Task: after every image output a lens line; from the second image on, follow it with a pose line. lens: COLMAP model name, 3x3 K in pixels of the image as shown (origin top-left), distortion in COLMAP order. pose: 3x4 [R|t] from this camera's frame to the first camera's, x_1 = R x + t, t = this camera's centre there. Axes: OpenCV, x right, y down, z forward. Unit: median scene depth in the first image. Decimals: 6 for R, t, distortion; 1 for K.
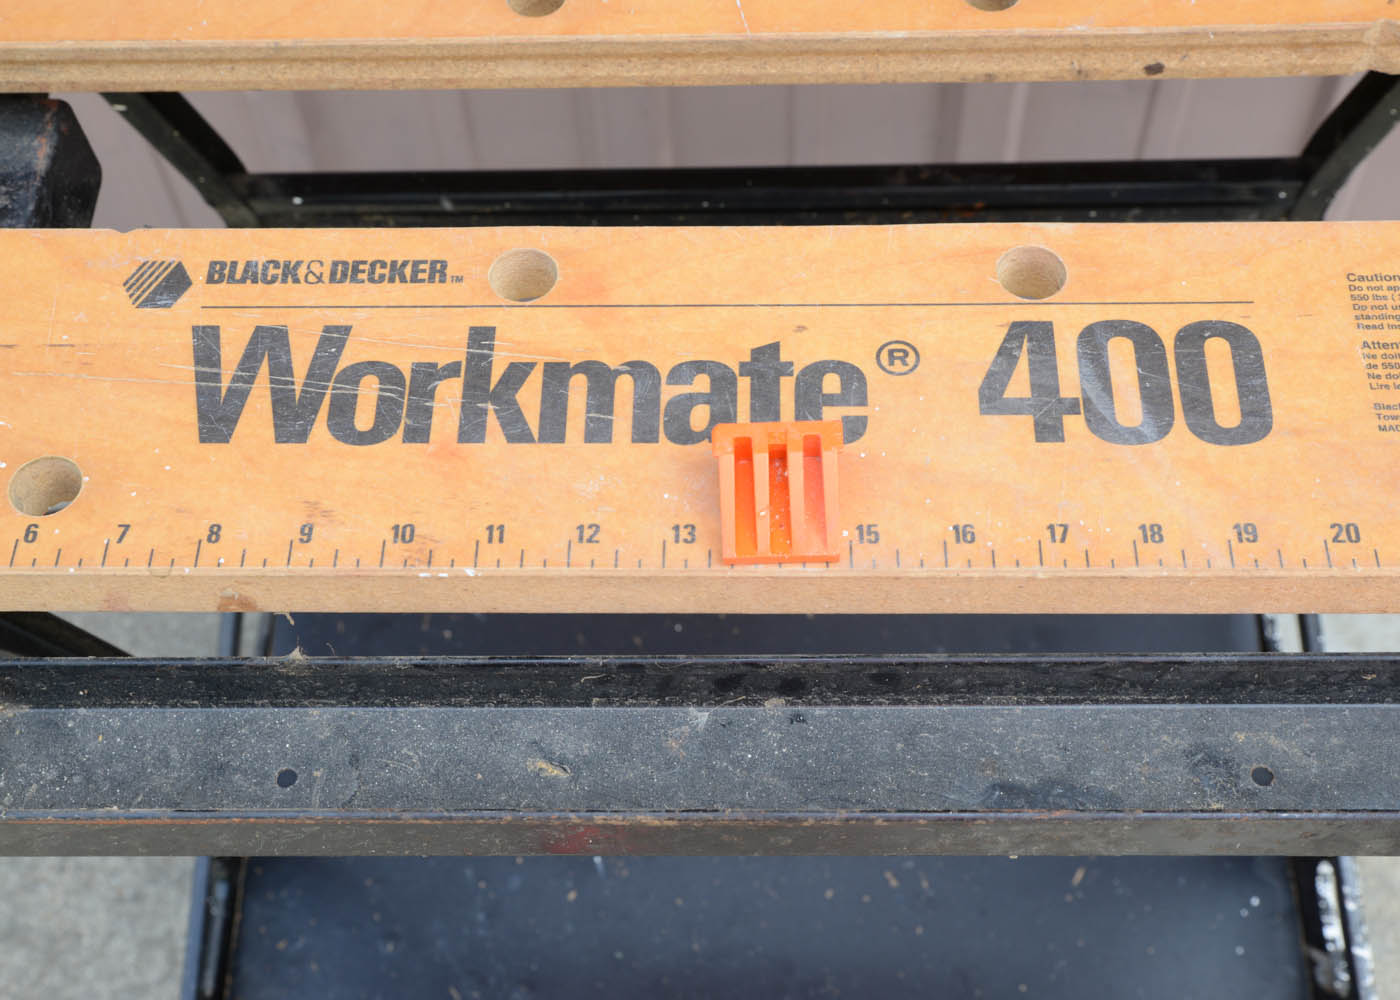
lens RADIAL K [[1804.6, 0, 697.9], [0, 1804.6, 486.8], [0, 0, 1]] dist [0.021135, 0.000000]
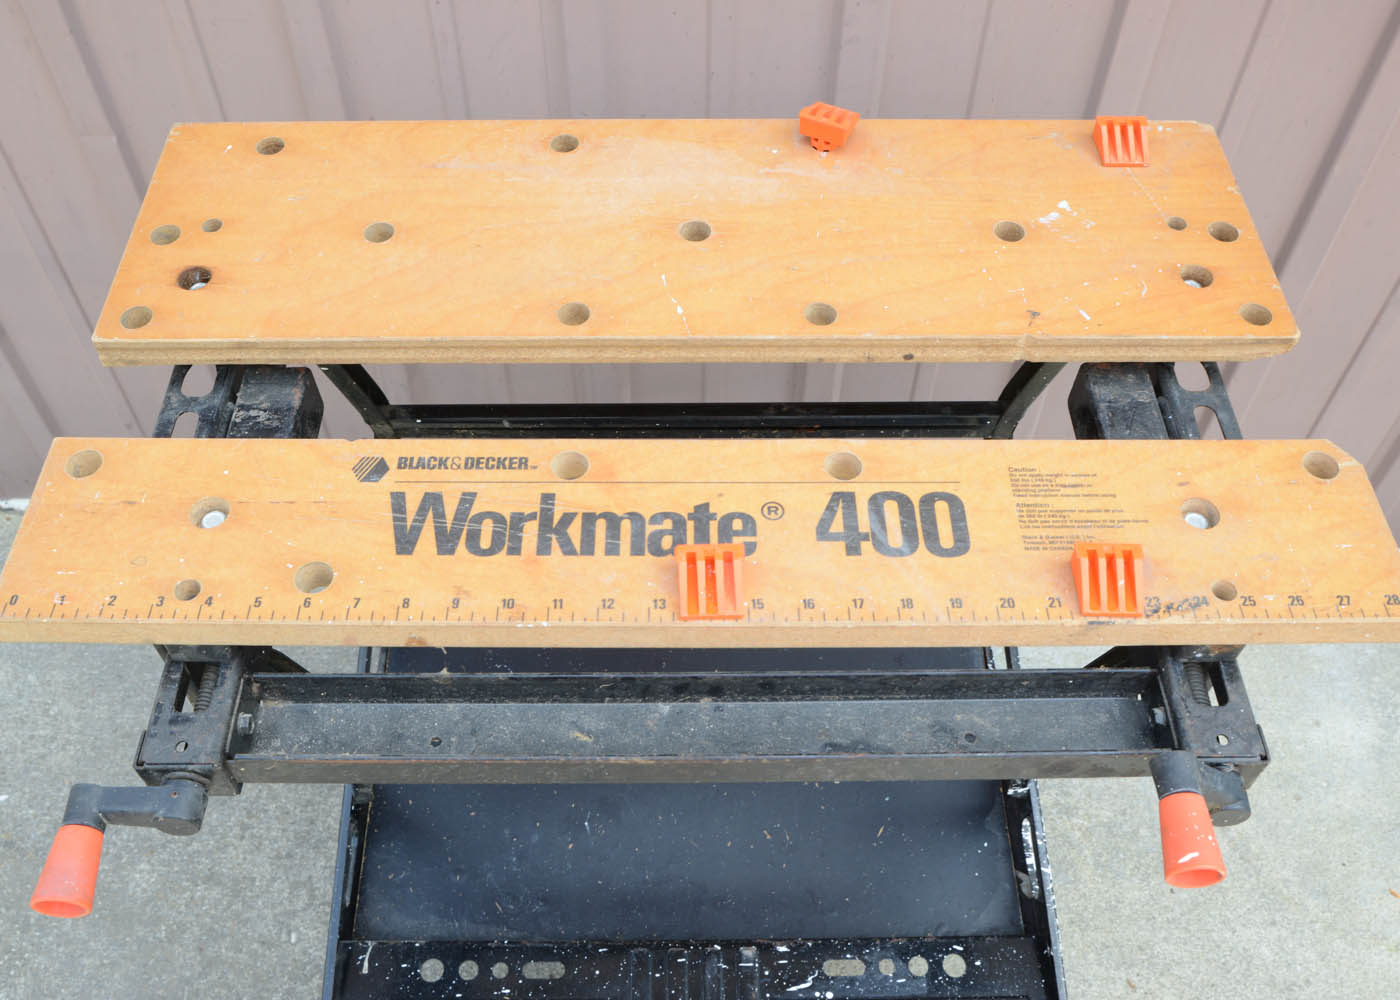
lens RADIAL K [[1233.9, 0, 681.3], [0, 1233.9, 484.9], [0, 0, 1]] dist [-0.054532, 0.022016]
pose [[0.999104, 0.005434, 0.041963, -0.035884], [-0.001176, 0.994902, -0.100837, 0.029460], [-0.042297, 0.100697, 0.994018, -0.255252]]
